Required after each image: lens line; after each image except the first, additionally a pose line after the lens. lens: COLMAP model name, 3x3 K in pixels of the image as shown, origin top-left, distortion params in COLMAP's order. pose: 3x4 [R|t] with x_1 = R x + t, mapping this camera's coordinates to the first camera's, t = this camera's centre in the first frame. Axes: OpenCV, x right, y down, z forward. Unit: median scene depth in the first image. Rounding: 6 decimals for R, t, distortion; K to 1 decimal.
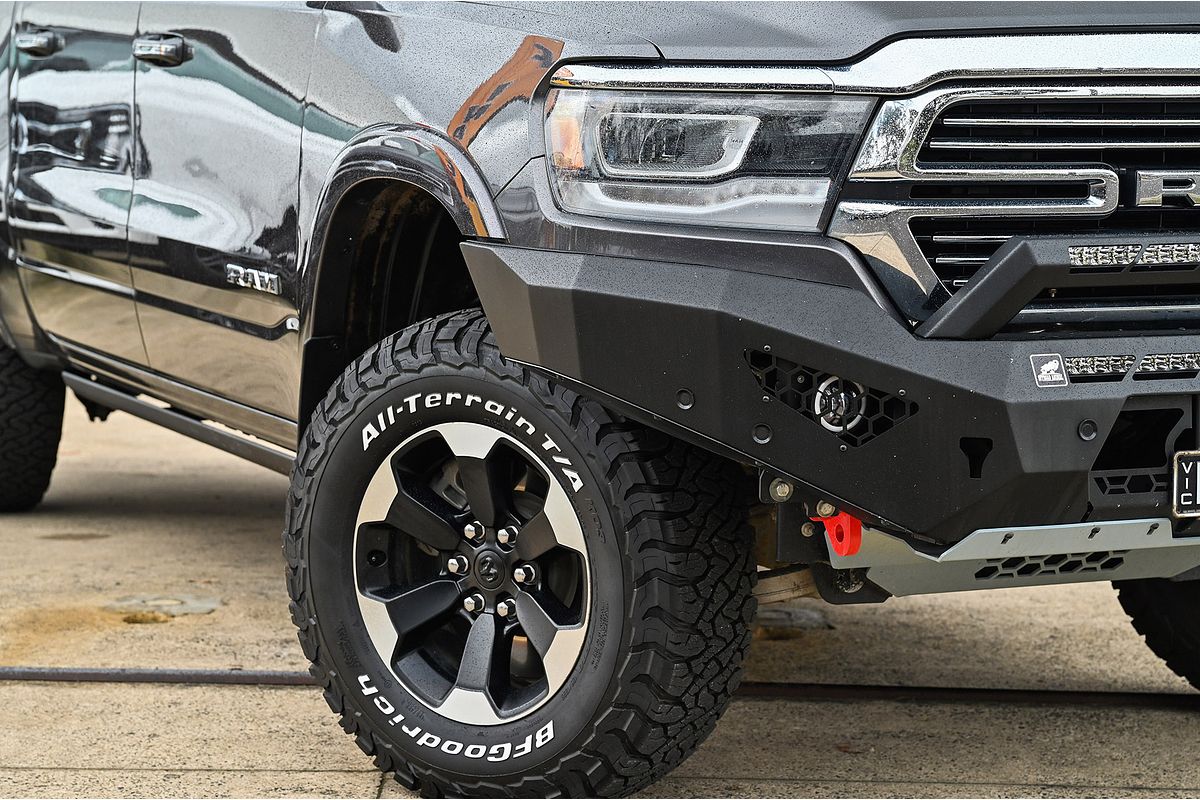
lens RADIAL K [[3602.4, 0, 600.0], [0, 3602.4, 400.0], [0, 0, 1]] dist [-0.018266, 0.178082]
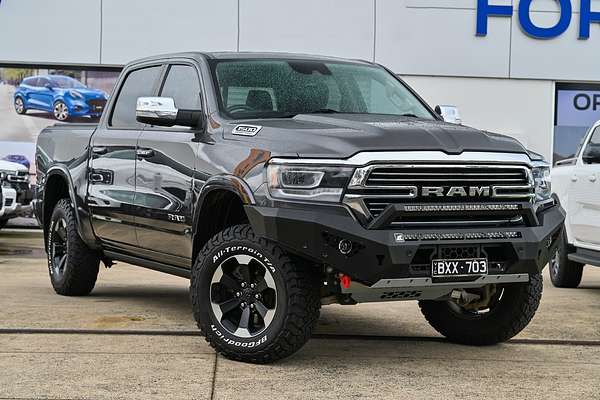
lens RADIAL K [[1457.7, 0, 300.0], [0, 1457.7, 200.0], [0, 0, 1]] dist [-0.019350, -0.071625]
pose [[0.998835, 0.004858, 0.048019, -0.051807], [-0.001827, 0.998014, -0.062966, 0.045343], [-0.048230, 0.062805, 0.996860, -0.505133]]
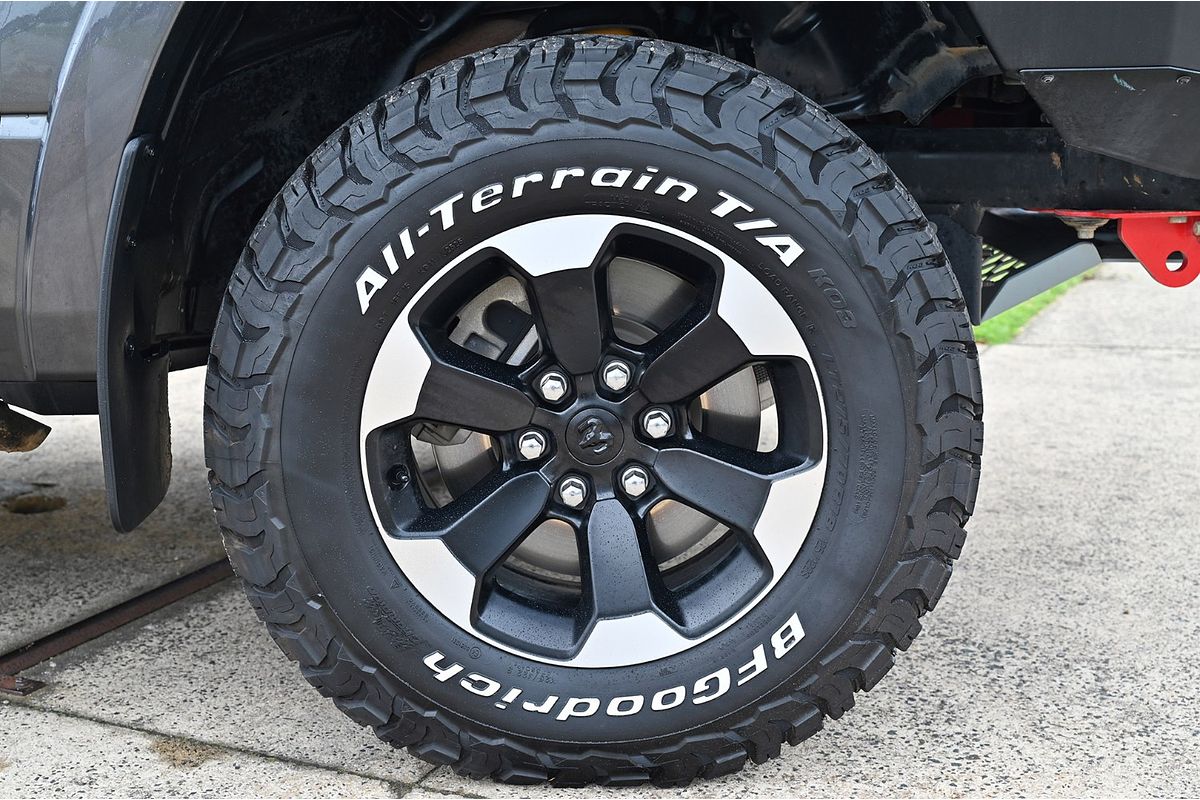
lens RADIAL K [[1721.1, 0, 600.0], [0, 1721.1, 400.0], [0, 0, 1]] dist [-0.000282, 0.001143]
pose [[0.780789, -0.285212, 0.555898, -0.212471], [0.251309, 0.957945, 0.138512, -0.002777], [-0.572025, 0.031553, 0.819629, 0.768393]]
